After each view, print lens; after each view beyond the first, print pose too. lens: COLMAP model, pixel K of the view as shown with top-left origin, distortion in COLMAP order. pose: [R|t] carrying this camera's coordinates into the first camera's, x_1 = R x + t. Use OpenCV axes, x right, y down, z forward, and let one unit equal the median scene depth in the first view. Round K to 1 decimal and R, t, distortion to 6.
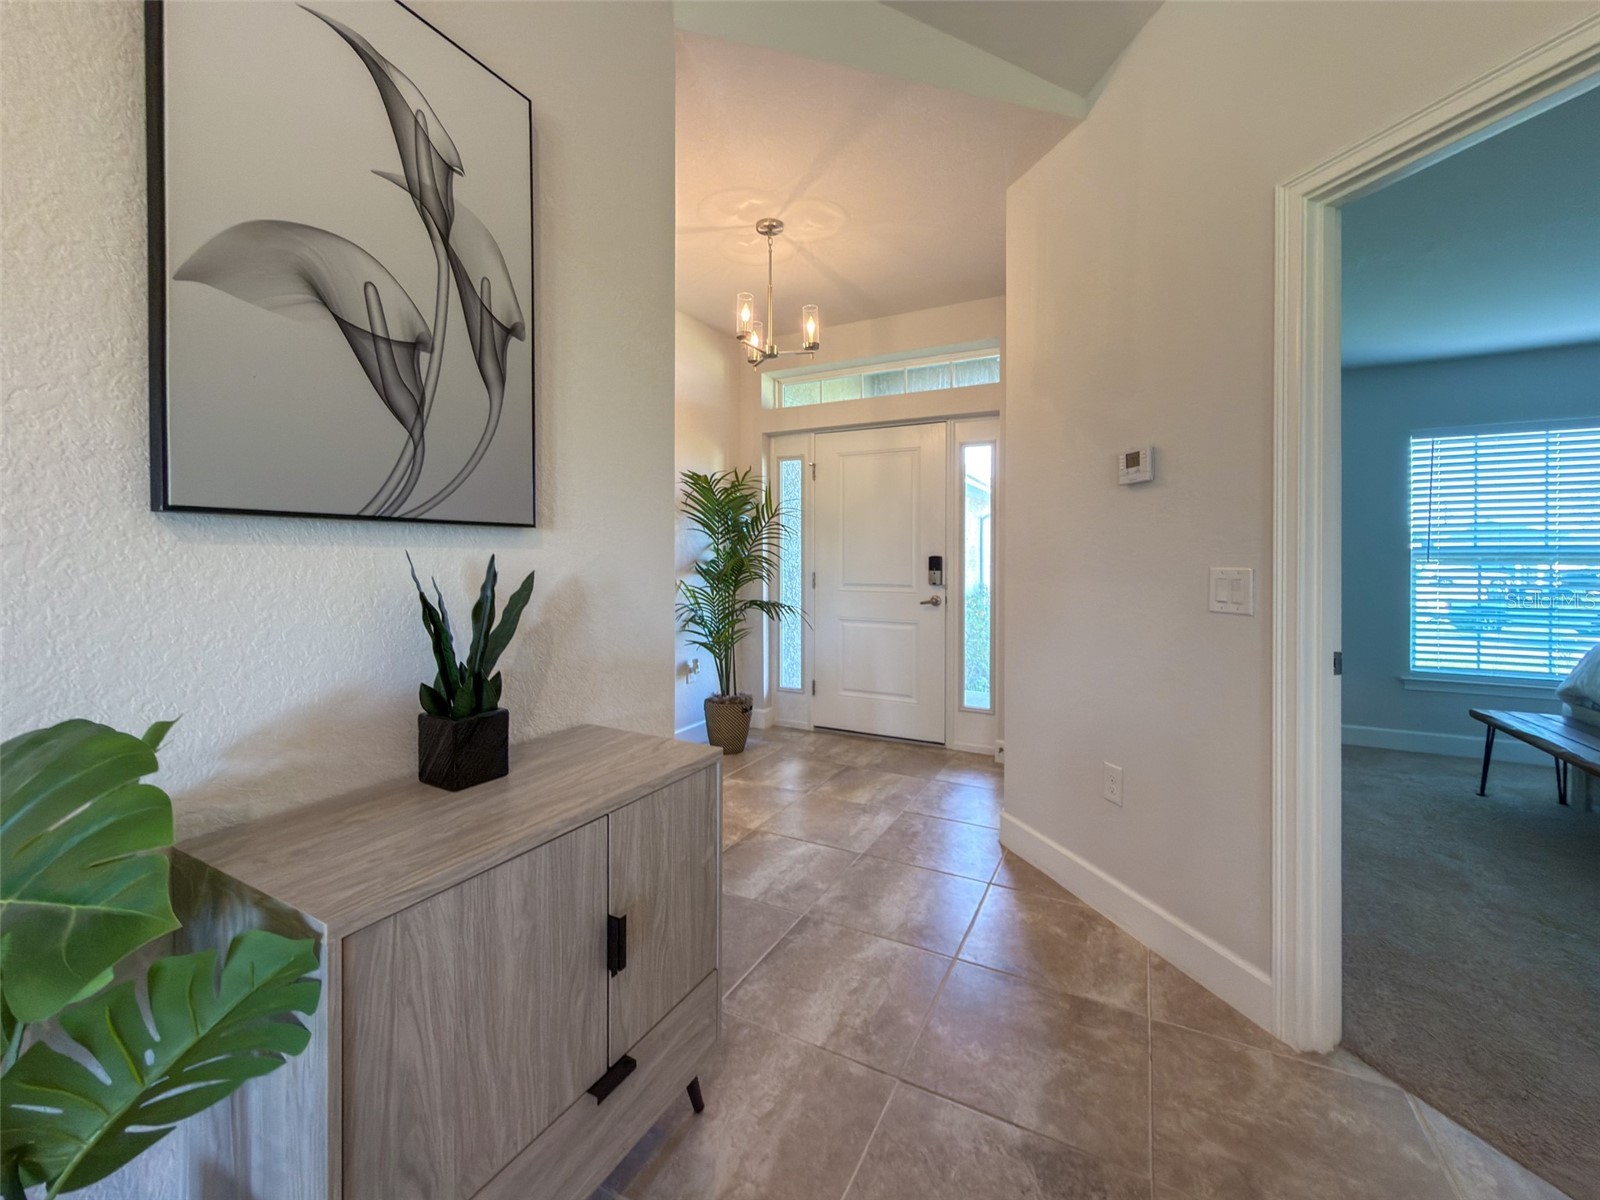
lens RADIAL K [[670.6, 0, 805.6], [0, 670.6, 561.7], [0, 0, 1]] dist [-0.001969, -0.000272]
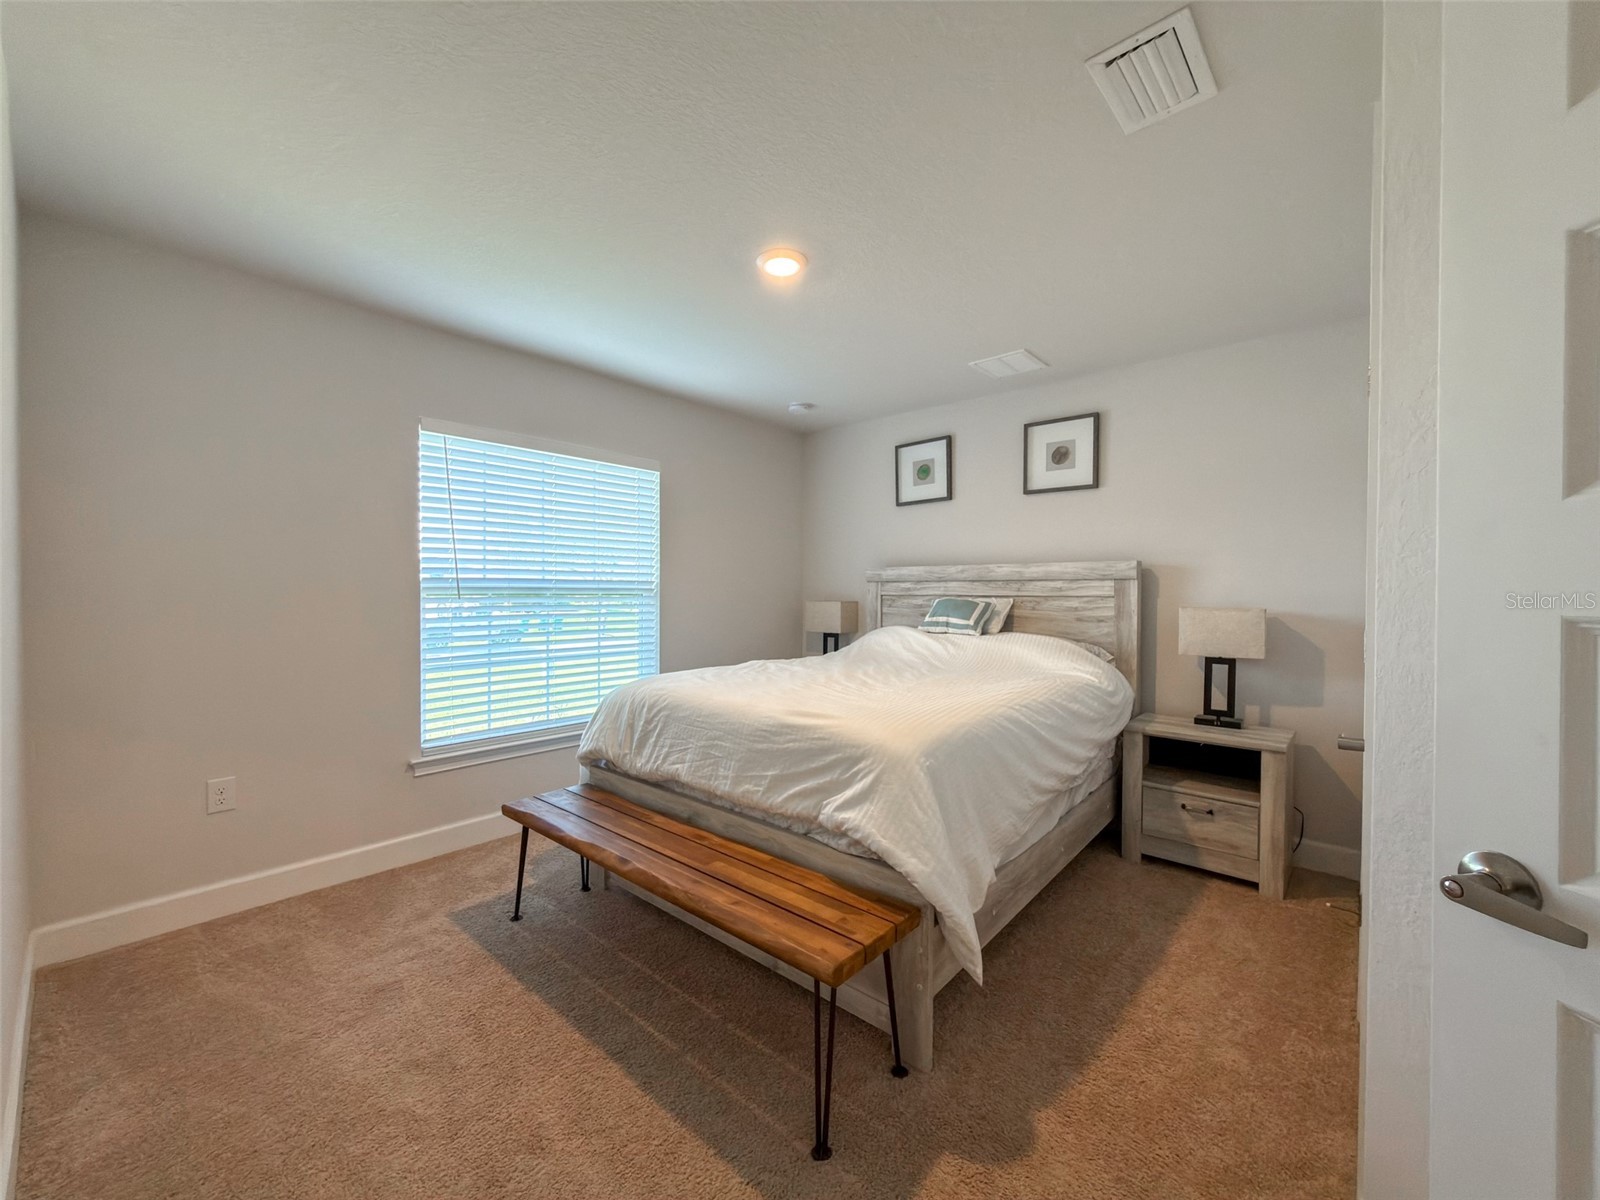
lens RADIAL K [[657.2, 0, 802.7], [0, 657.2, 590.9], [0, 0, 1]] dist [-0.001885, -0.000144]
pose [[0.255170, -0.002393, 0.966893, 0.333447], [-0.006878, 0.999967, 0.004290, -0.014584], [-0.966872, -0.007744, 0.255145, 0.432124]]
